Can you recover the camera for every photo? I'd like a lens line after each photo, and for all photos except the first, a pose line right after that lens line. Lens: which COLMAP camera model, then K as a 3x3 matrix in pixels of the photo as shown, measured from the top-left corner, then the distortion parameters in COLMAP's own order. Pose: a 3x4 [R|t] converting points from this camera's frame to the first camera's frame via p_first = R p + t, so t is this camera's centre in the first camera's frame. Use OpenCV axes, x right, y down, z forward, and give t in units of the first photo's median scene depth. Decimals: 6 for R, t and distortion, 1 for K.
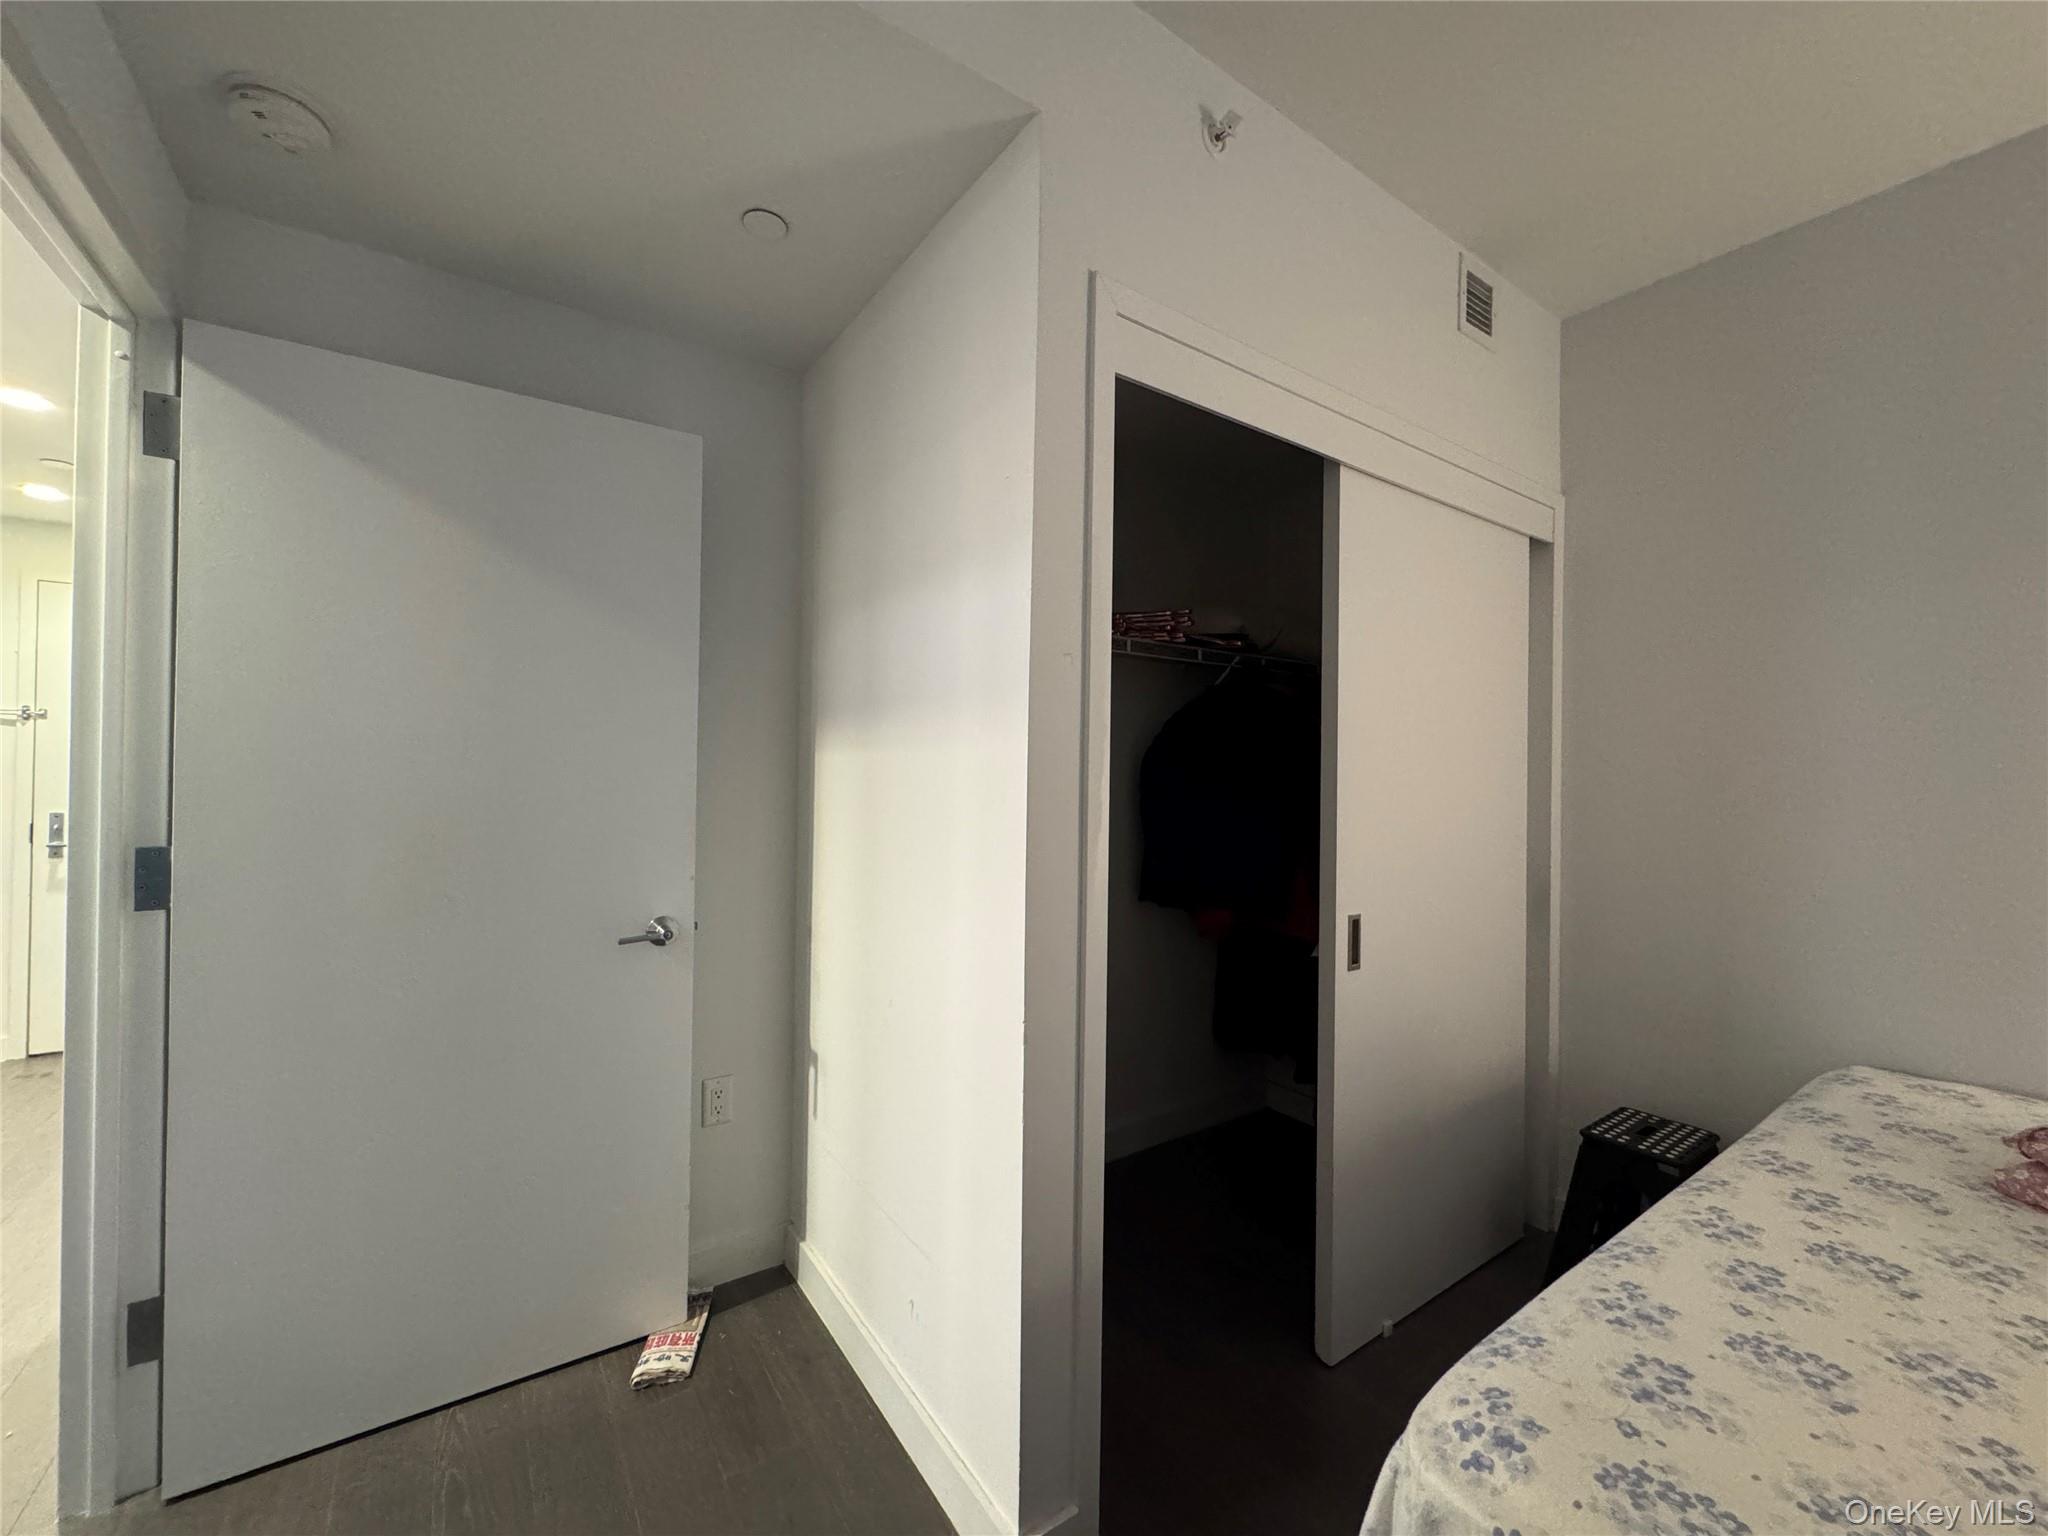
lens RADIAL K [[811.0, 0, 1027.9], [0, 811.0, 768.1], [0, 0, 1]] dist [0.000033, -0.002235]
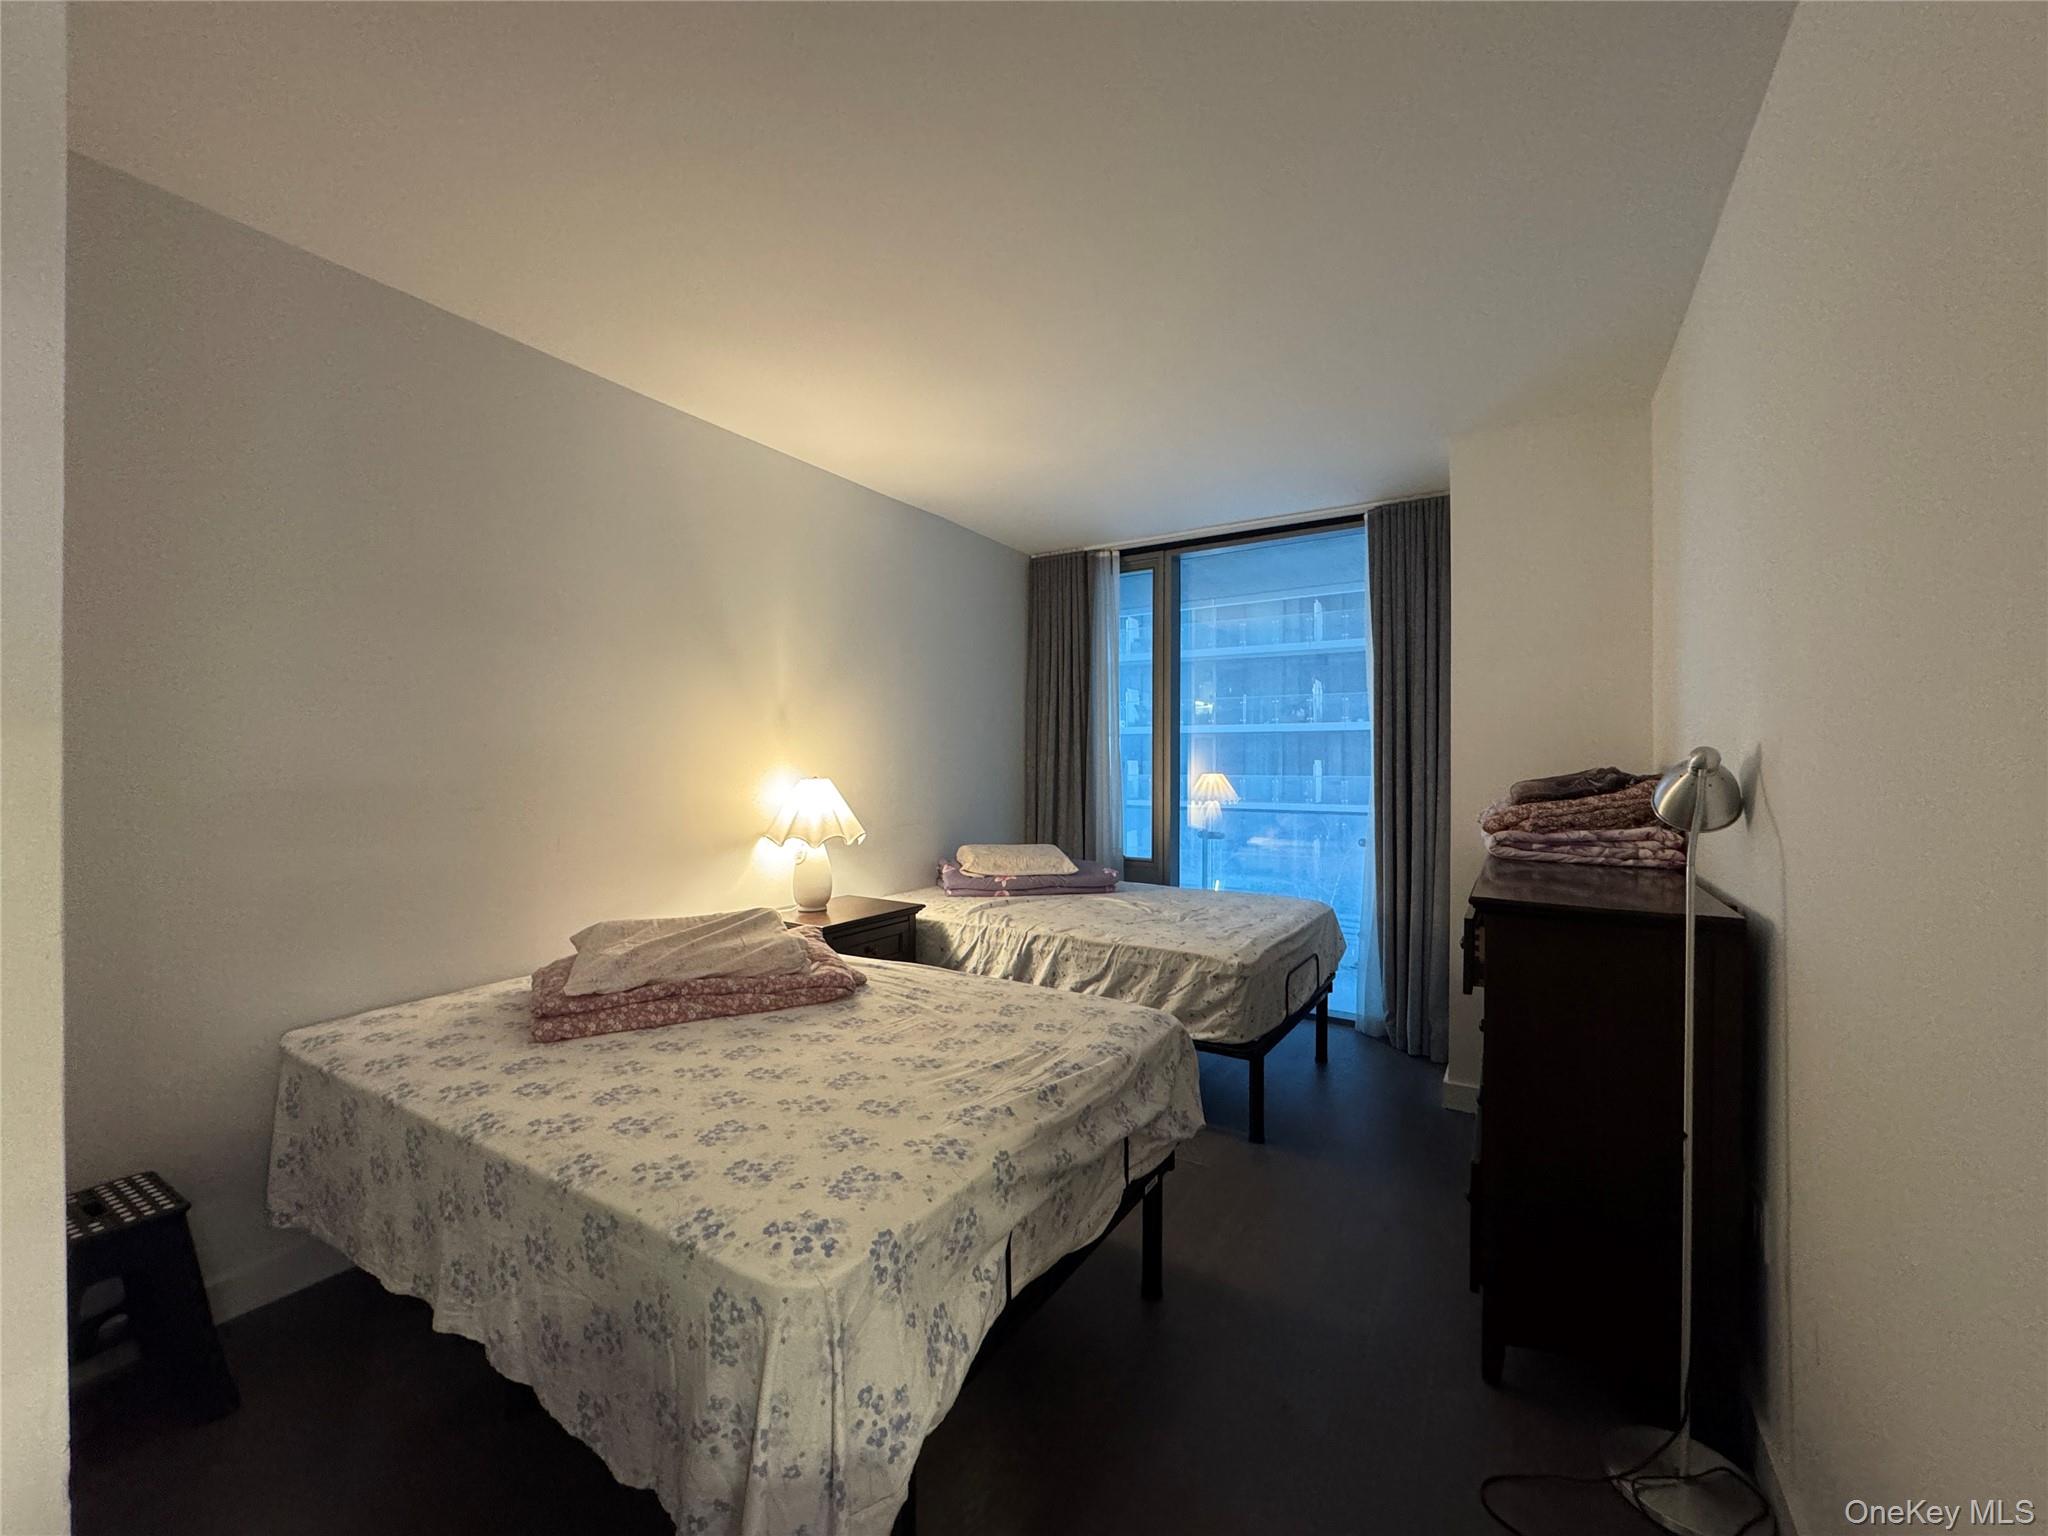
lens RADIAL K [[811.0, 0, 1027.9], [0, 811.0, 768.1], [0, 0, 1]] dist [0.000033, -0.002235]
pose [[-0.398216, -0.017946, 0.917116, -0.555917], [-0.013126, 0.999818, 0.013866, -0.031624], [-0.917198, -0.006516, -0.398379, 0.739685]]
